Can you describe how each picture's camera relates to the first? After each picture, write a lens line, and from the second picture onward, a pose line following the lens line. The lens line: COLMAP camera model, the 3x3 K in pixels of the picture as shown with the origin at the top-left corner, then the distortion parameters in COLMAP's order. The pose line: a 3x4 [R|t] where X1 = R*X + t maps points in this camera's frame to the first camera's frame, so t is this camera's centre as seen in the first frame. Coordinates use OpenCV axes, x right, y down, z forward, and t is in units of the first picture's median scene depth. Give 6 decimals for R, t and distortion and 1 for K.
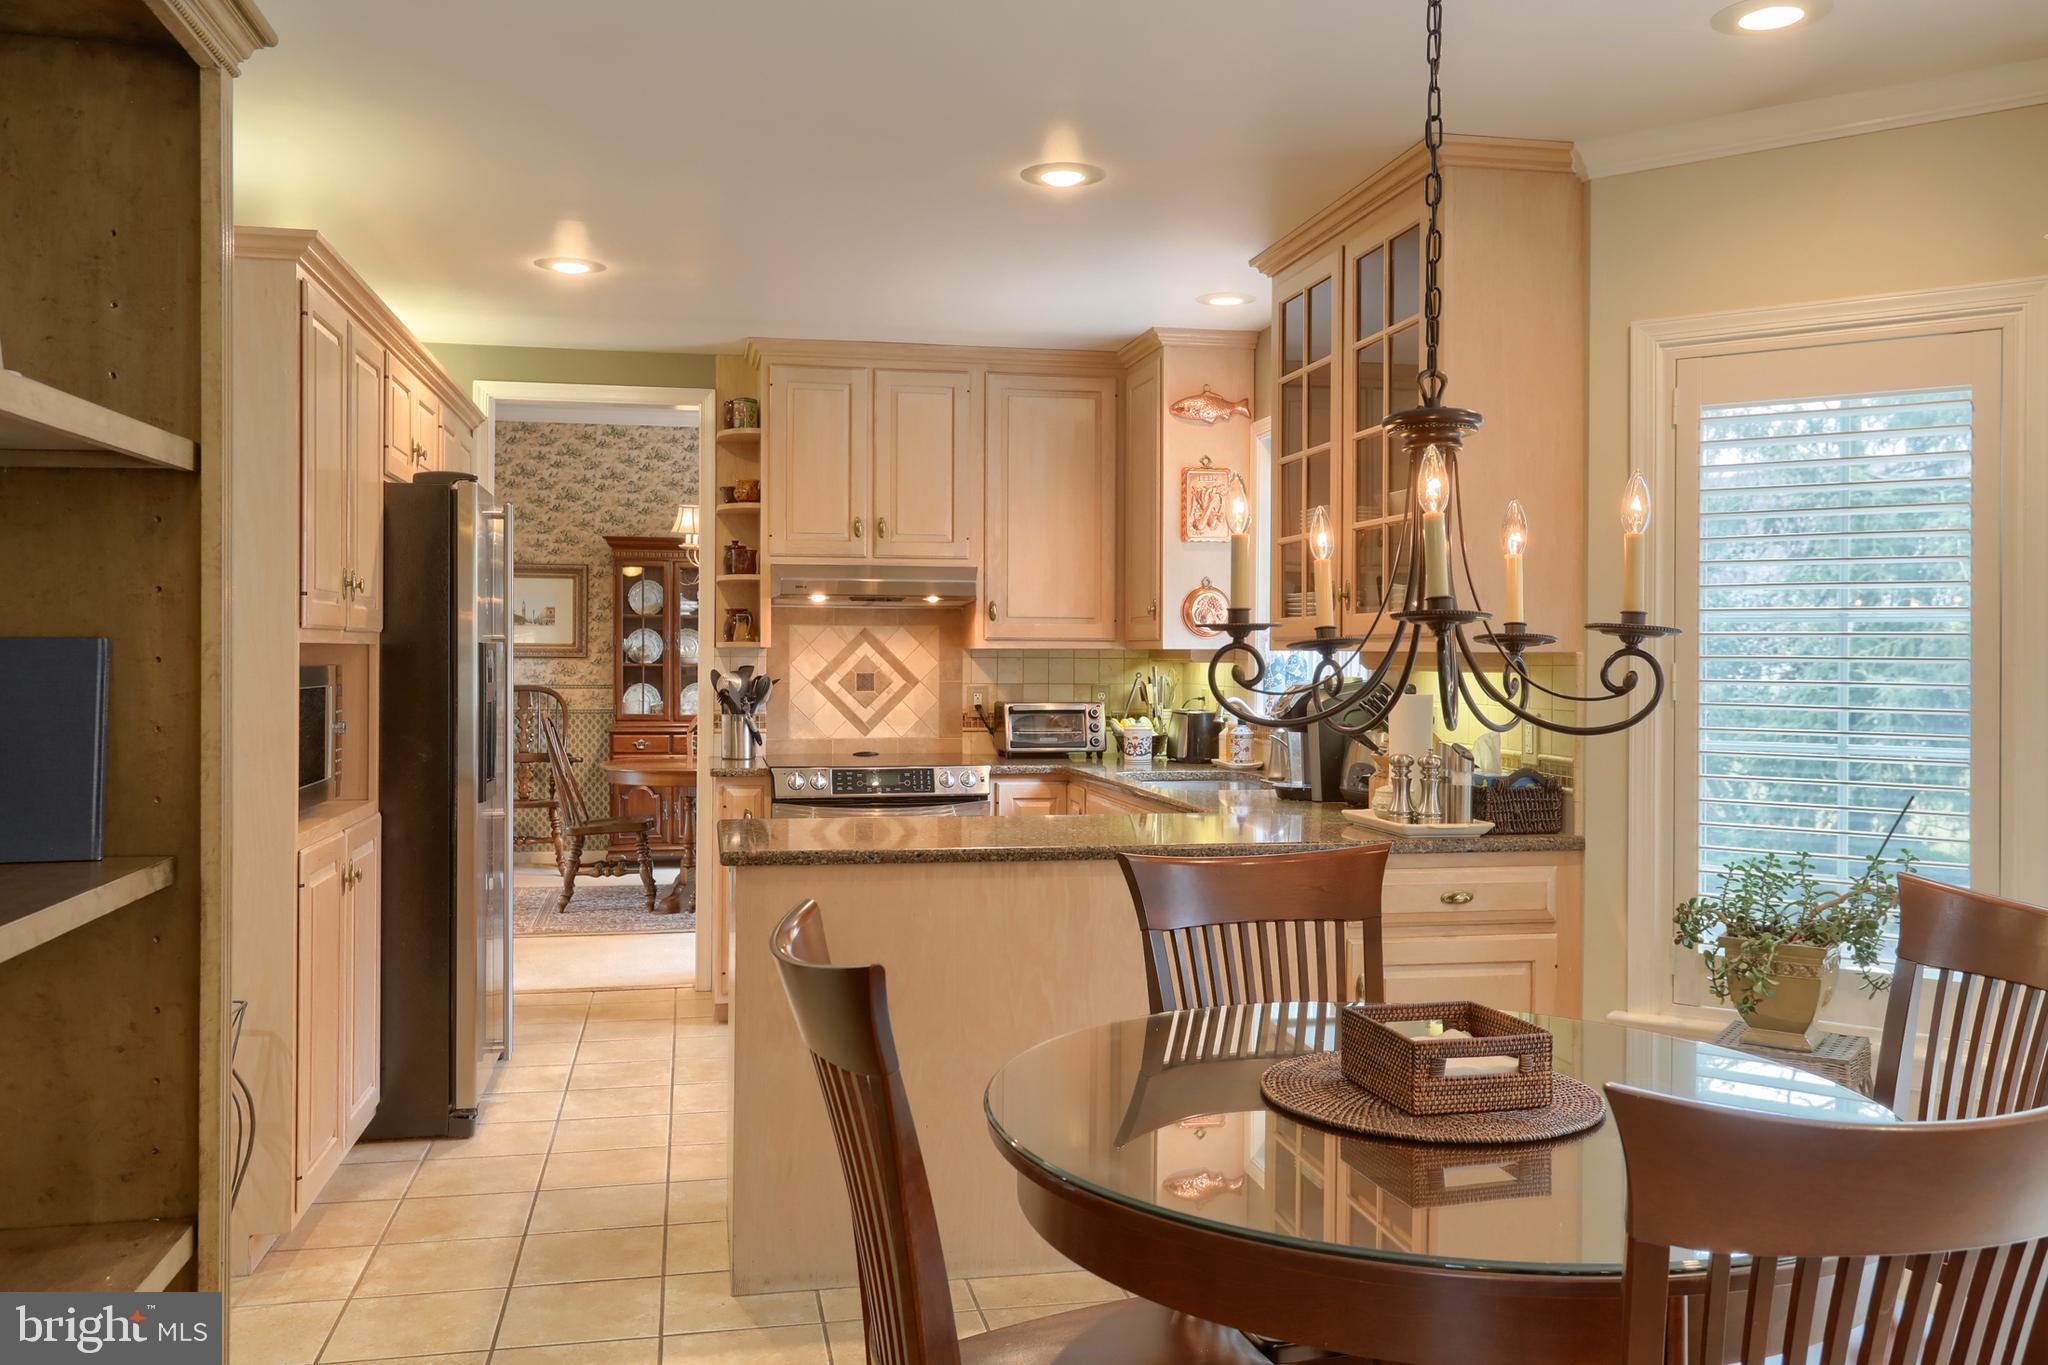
lens RADIAL K [[1647.1, 0, 1026.3], [0, 1647.1, 653.2], [0, 0, 1]] dist [0.003897, 0.014332]
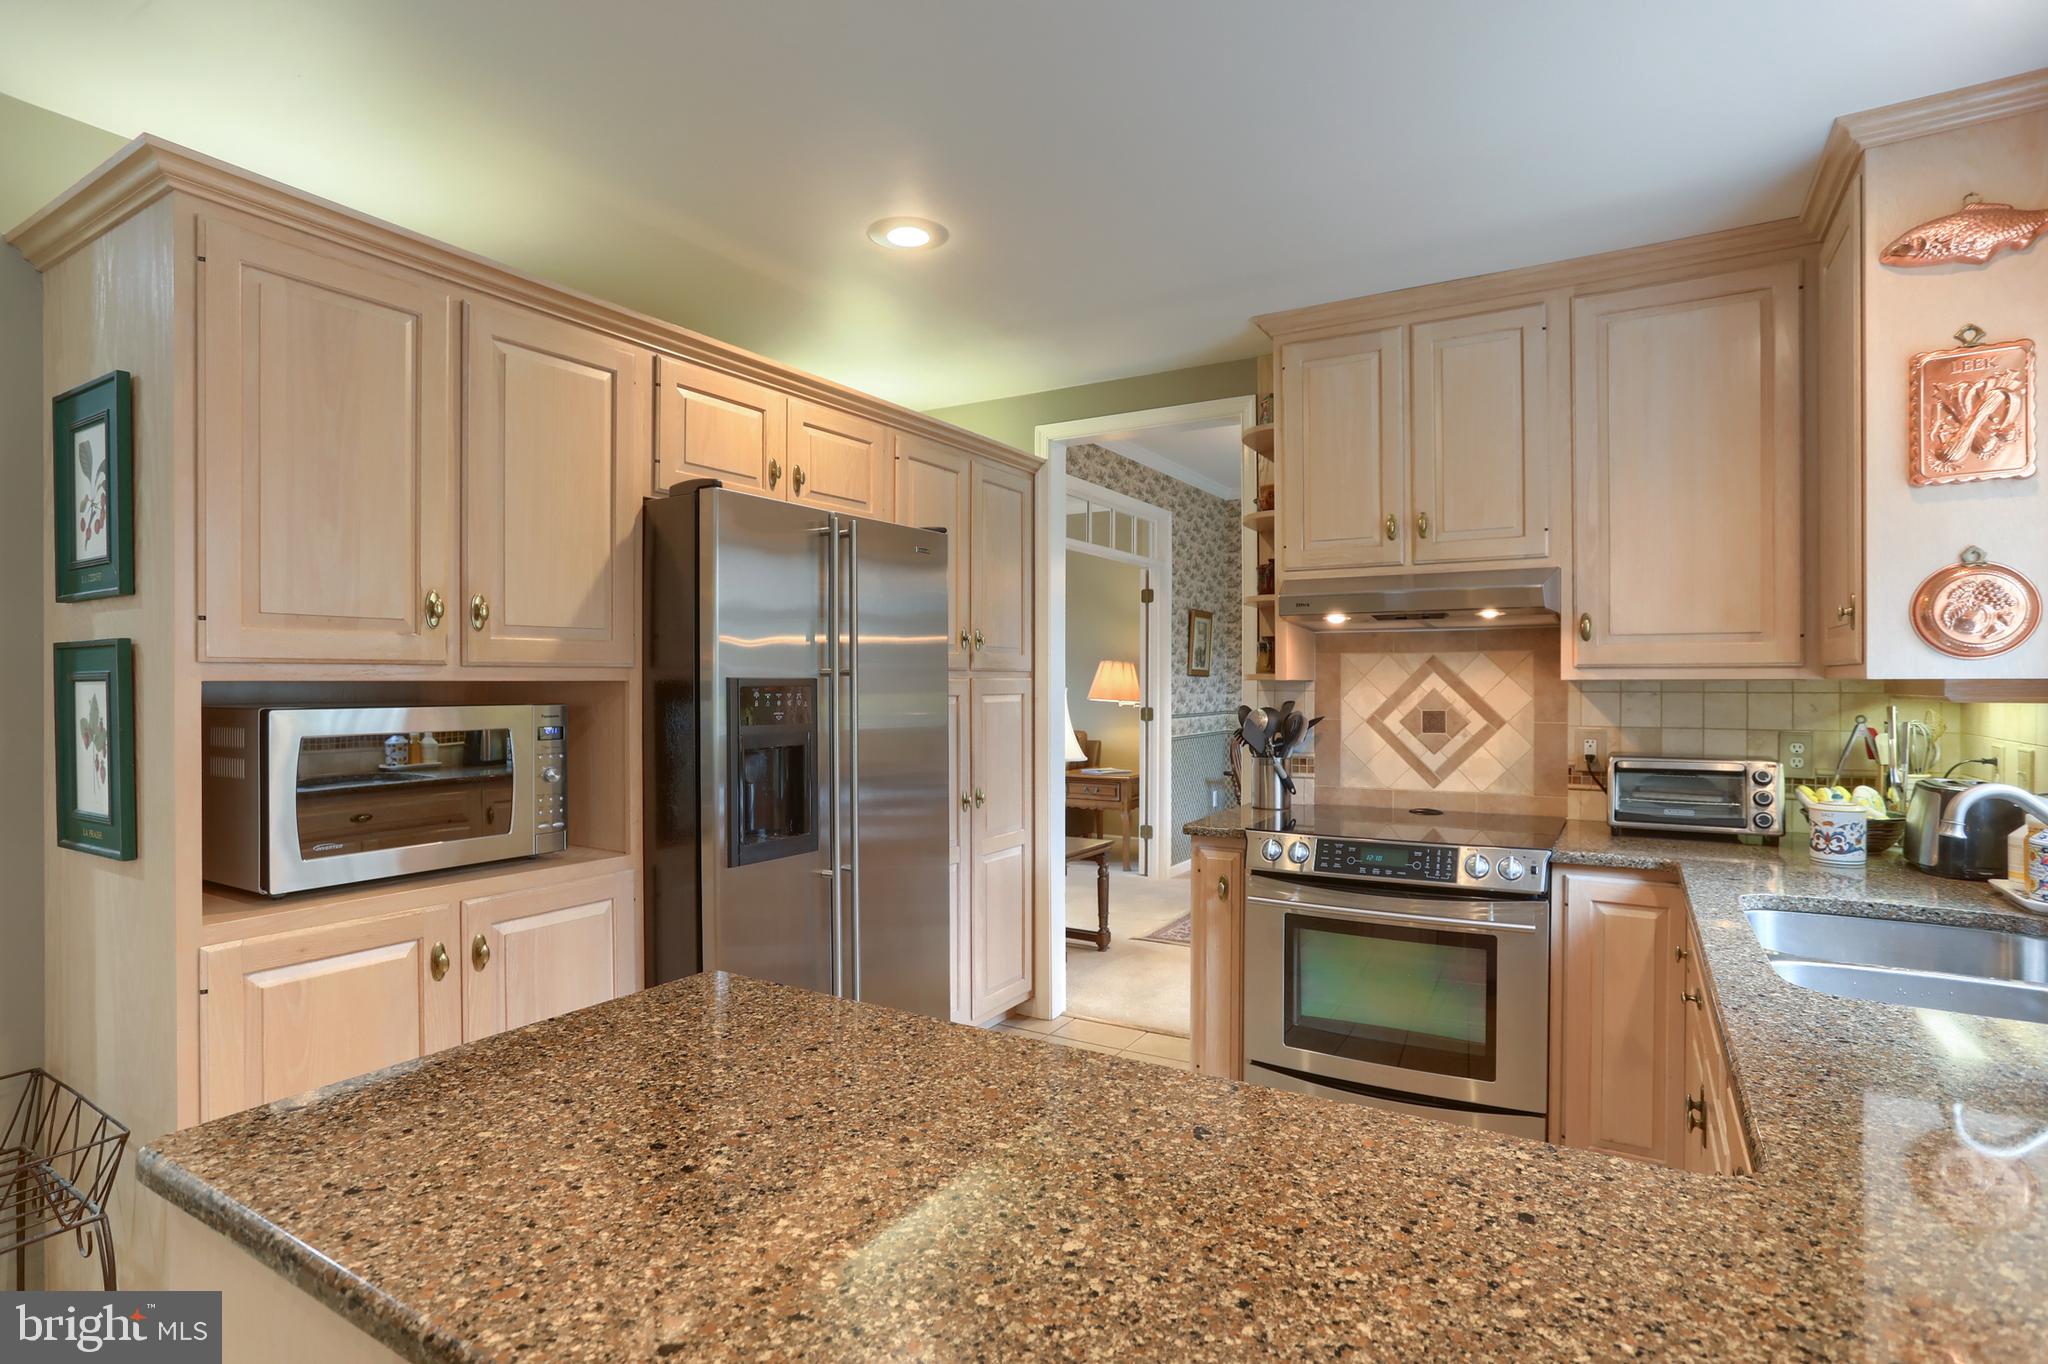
lens RADIAL K [[1024.3, 0, 1030.7], [0, 1024.3, 685.4], [0, 0, 1]] dist [-0.061515, 0.036515]
pose [[0.739790, -0.003159, -0.672830, 0.097130], [0.004288, 0.999991, 0.000019, -0.001371], [0.672824, -0.002899, 0.739797, 0.523573]]
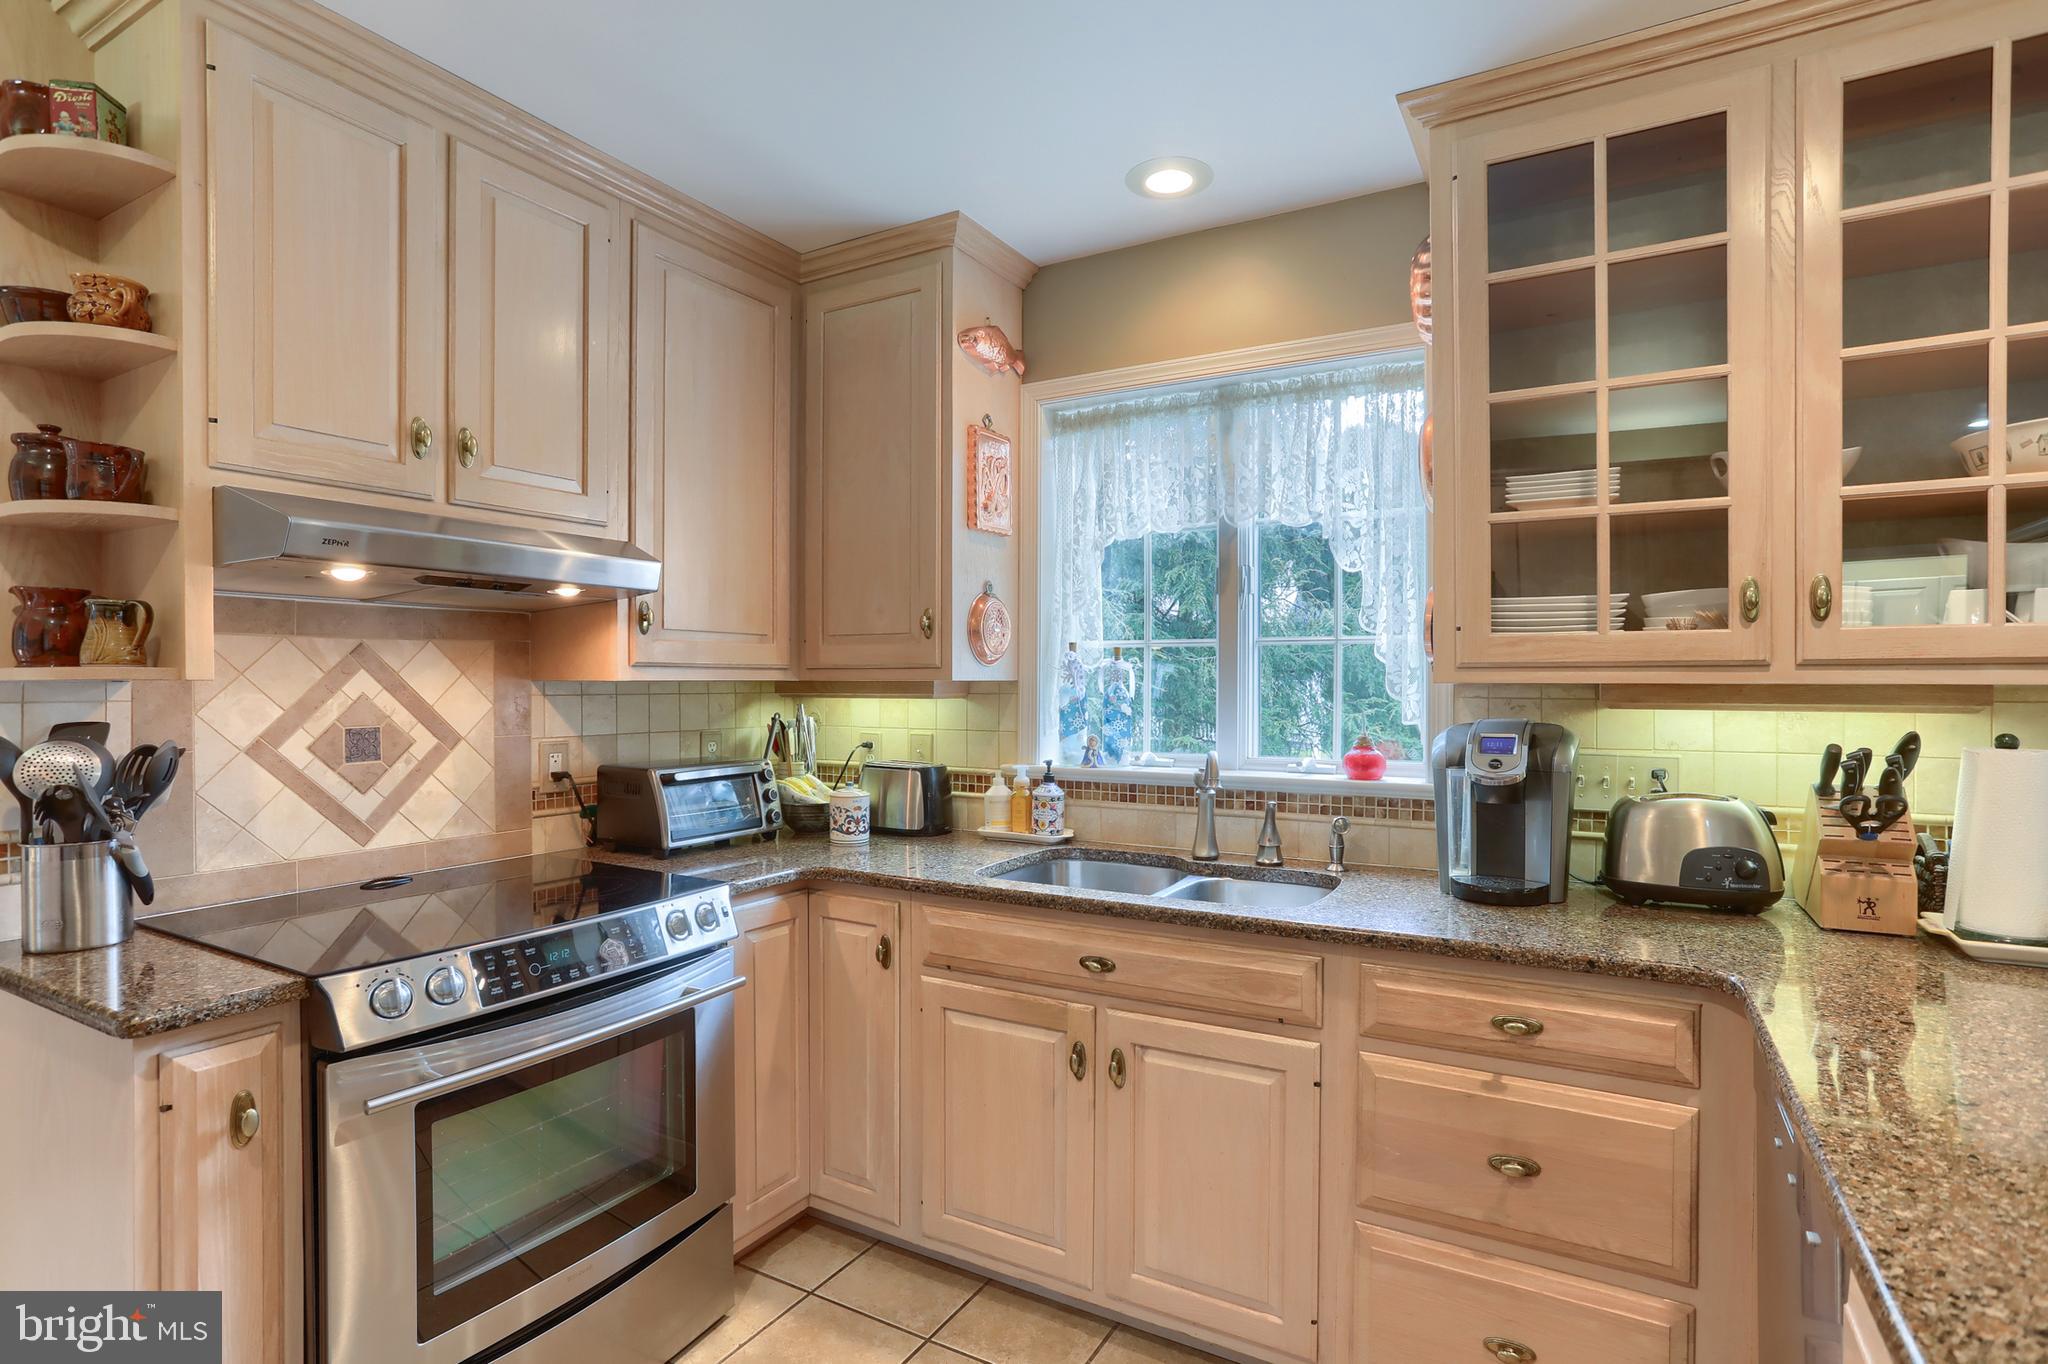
lens RADIAL K [[1024.3, 0, 1030.7], [0, 1024.3, 685.4], [0, 0, 1]] dist [-0.061515, 0.036515]
pose [[0.661775, -0.008253, 0.749657, -0.208067], [0.004648, 0.999965, 0.006905, -0.002897], [-0.749688, -0.001085, 0.661791, 0.660564]]
